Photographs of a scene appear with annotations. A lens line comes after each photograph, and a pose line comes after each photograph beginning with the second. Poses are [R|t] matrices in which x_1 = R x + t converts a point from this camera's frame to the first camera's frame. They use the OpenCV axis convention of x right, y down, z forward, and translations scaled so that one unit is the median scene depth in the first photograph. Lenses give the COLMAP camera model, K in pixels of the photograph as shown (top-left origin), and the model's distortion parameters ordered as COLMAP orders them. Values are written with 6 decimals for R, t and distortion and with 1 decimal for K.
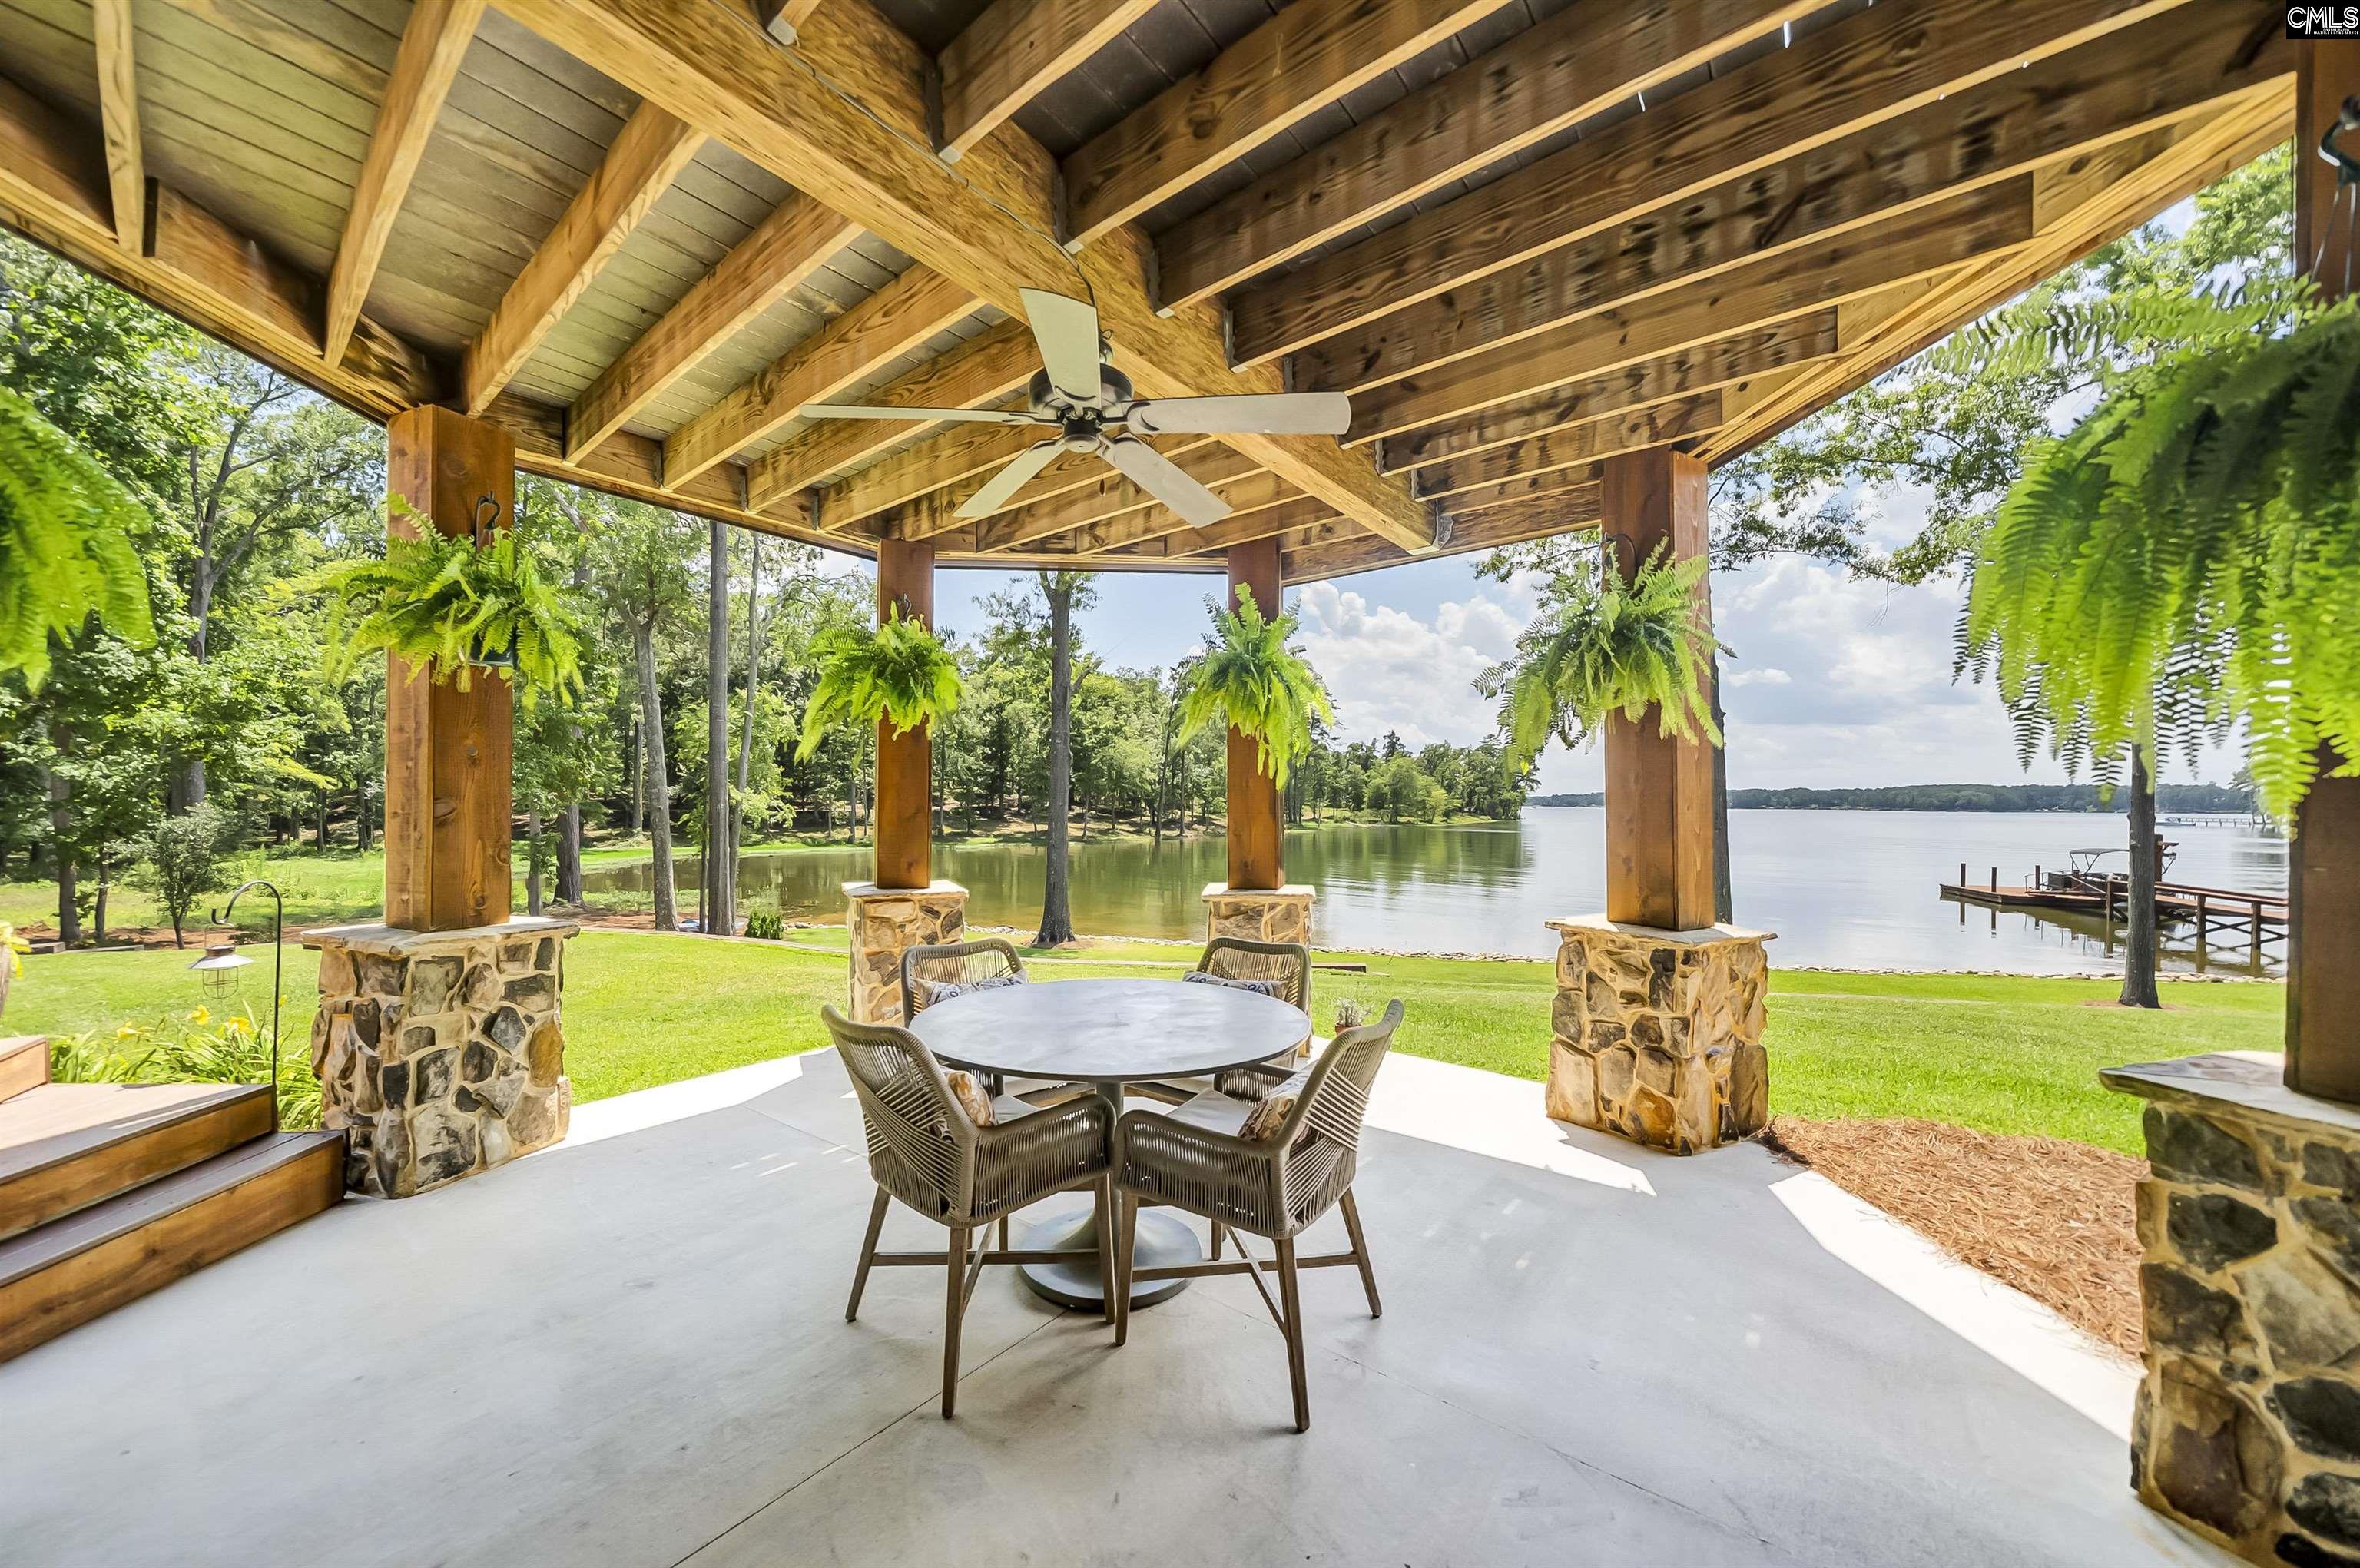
lens RADIAL K [[849.4, 0, 1127.9], [0, 849.4, 794.1], [0, 0, 1]] dist [0.000449, -0.000330]
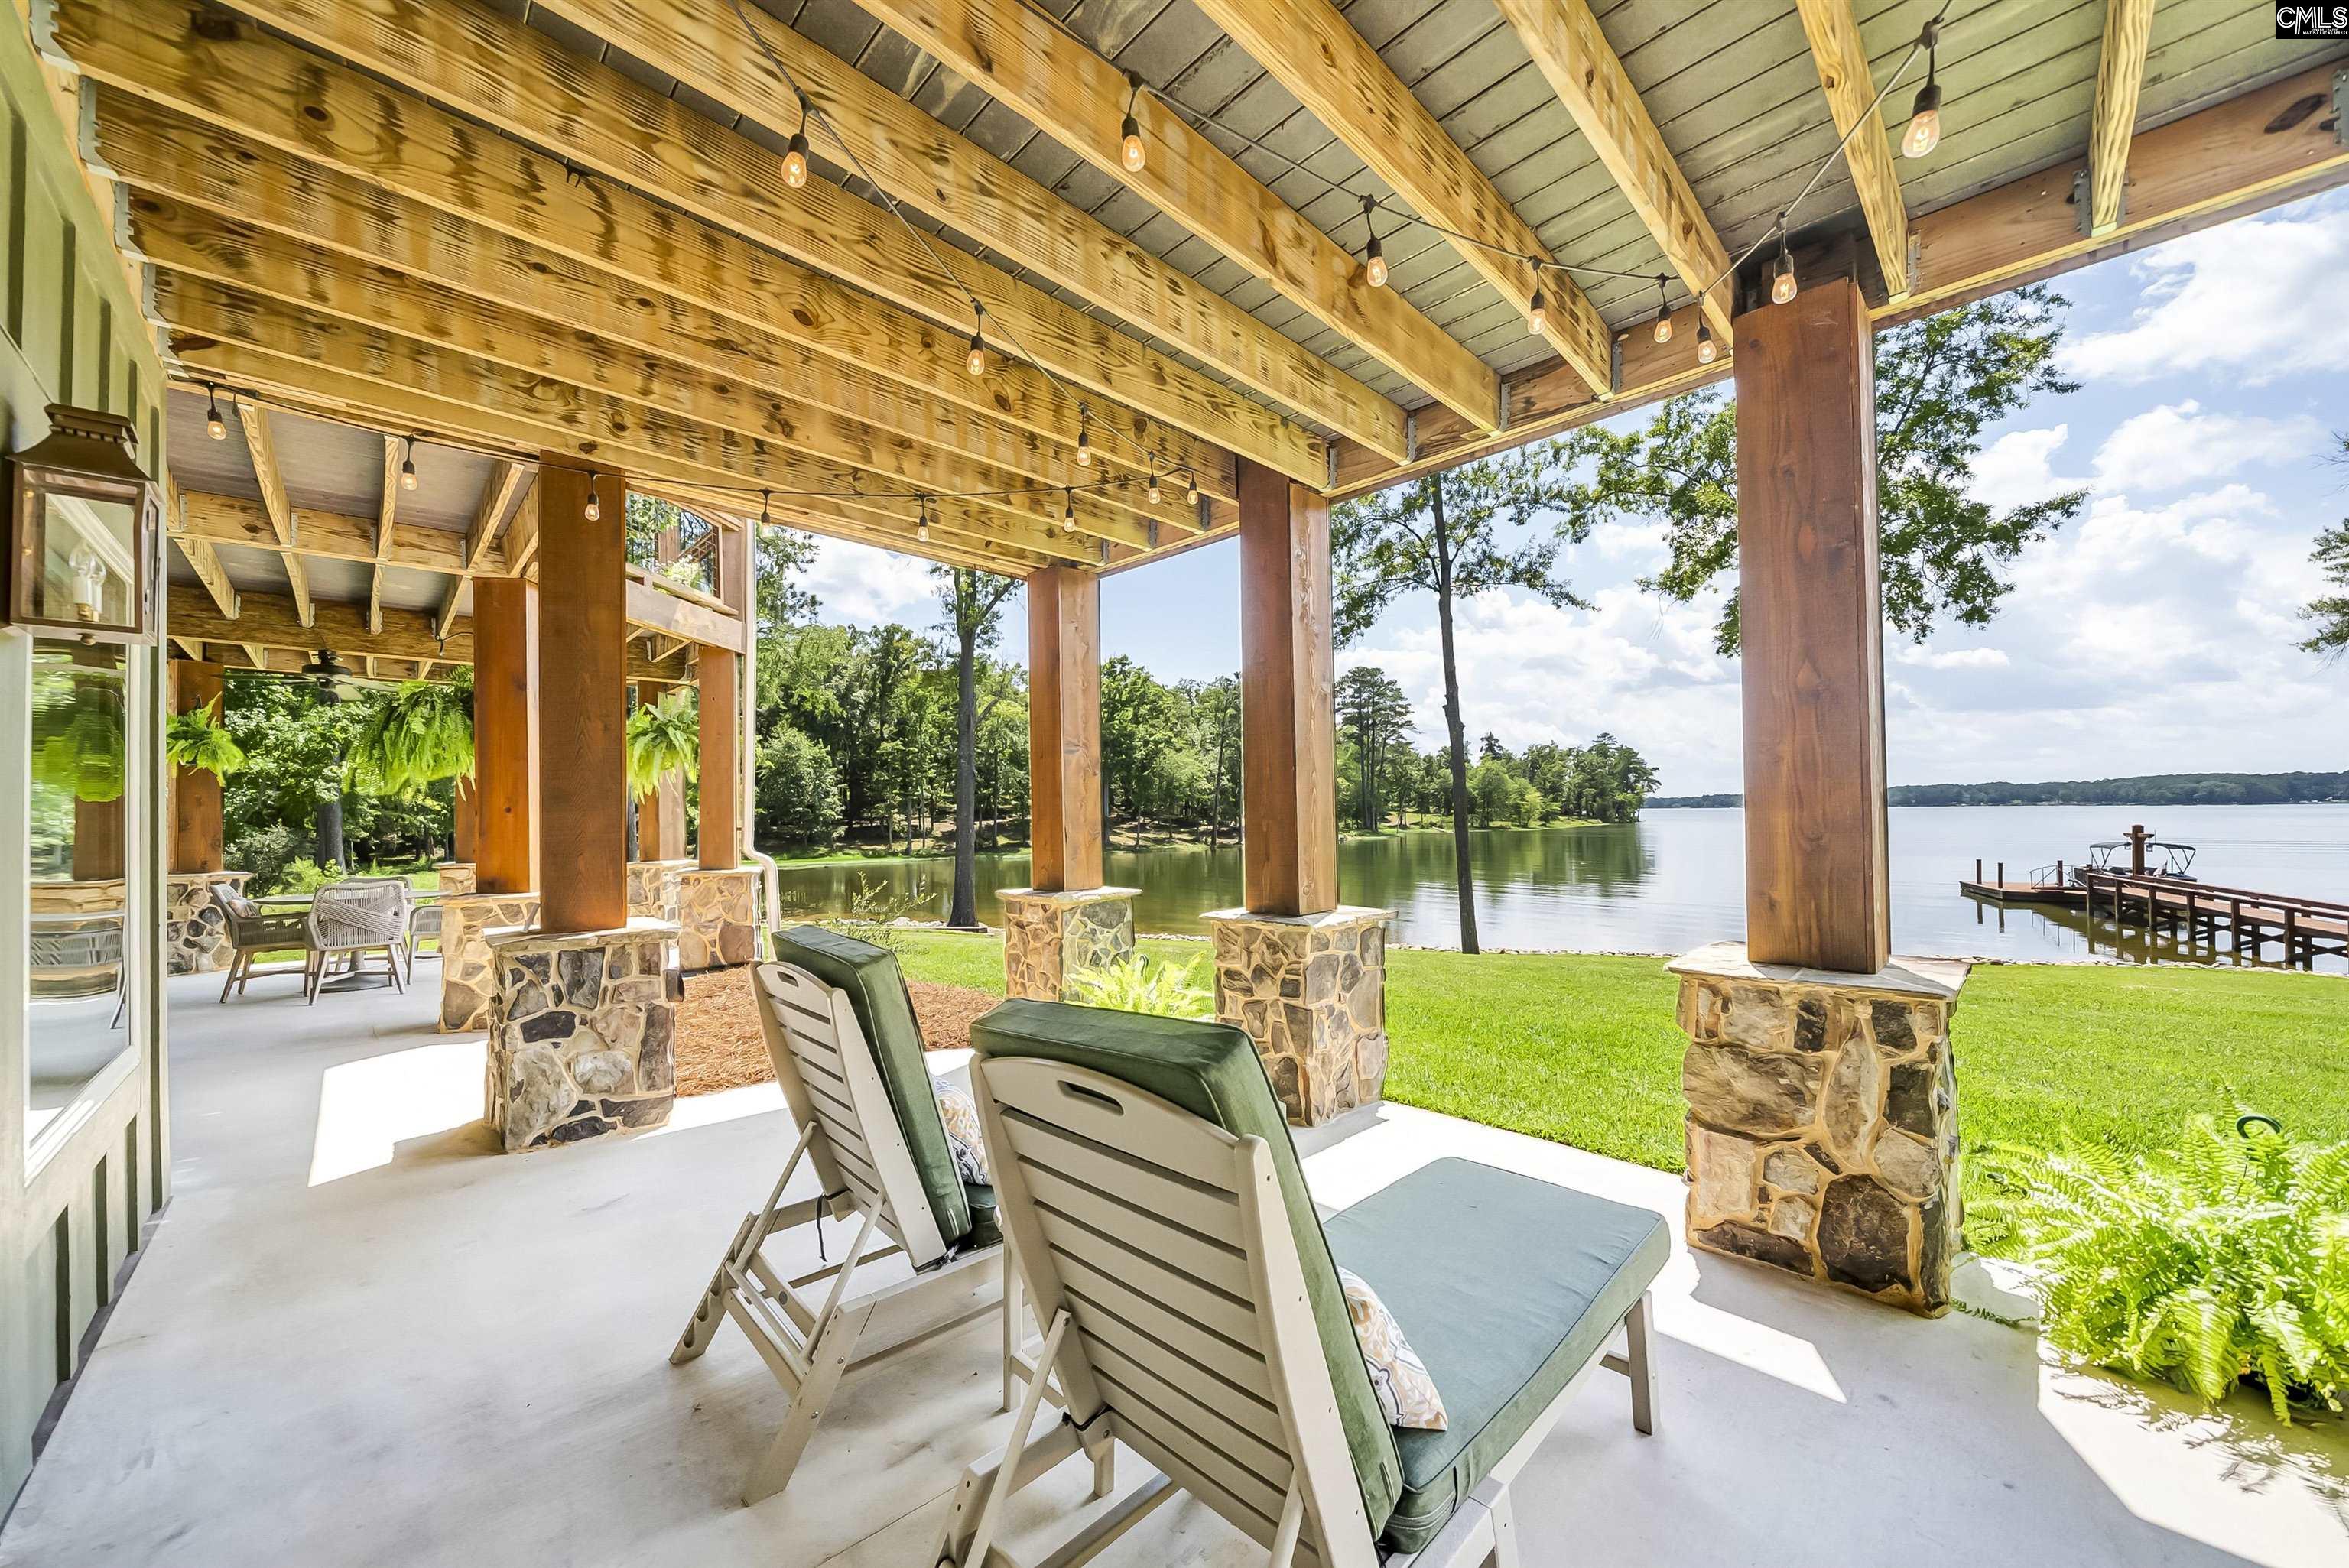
lens RADIAL K [[845.3, 0, 1132.9], [0, 845.3, 804.1], [0, 0, 1]] dist [0.000449, -0.000330]
pose [[0.992980, -0.019271, -0.116703, 0.165066], [0.019190, 0.999814, -0.001817, 0.002468], [0.116716, -0.000435, 0.993165, -0.077801]]
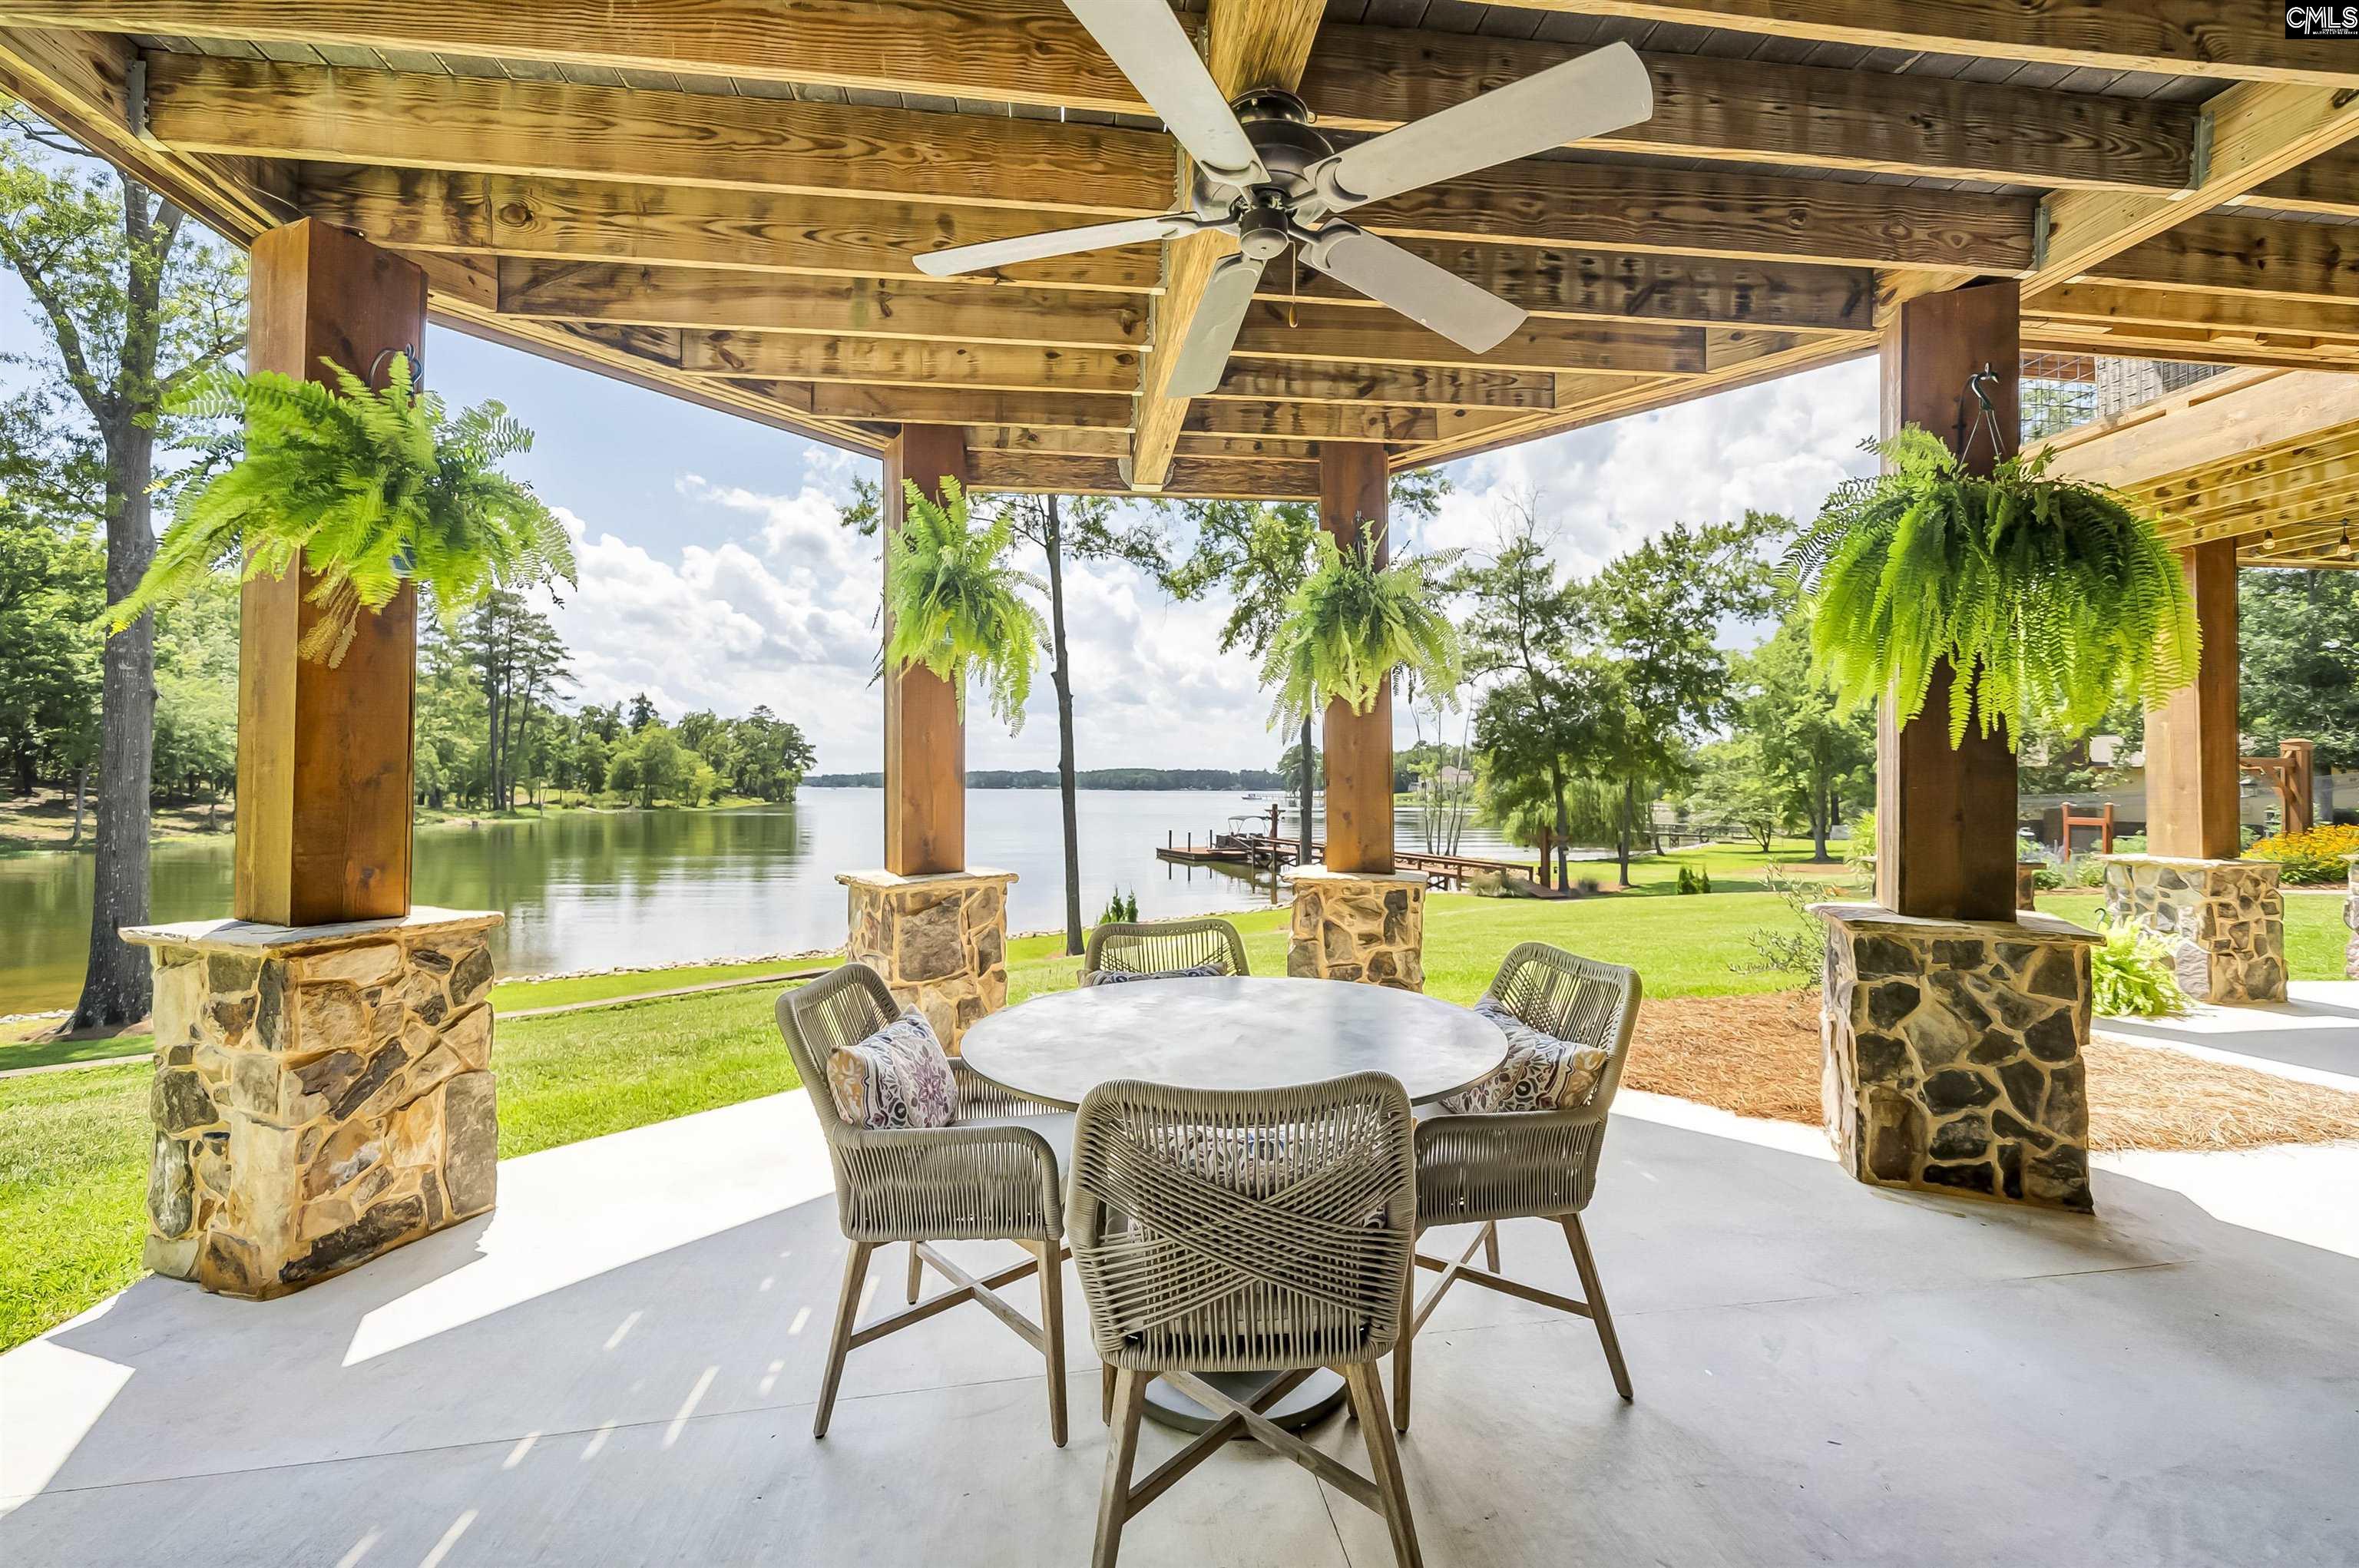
lens RADIAL K [[958.6, 0, 1185.4], [0, 958.6, 781.1], [0, 0, 1]] dist [0.000901, 0.000982]
pose [[0.680766, 0.000455, 0.732501, -0.041455], [-0.006522, 0.999964, 0.005440, 0.002595], [-0.732472, -0.008480, 0.680744, 0.028304]]
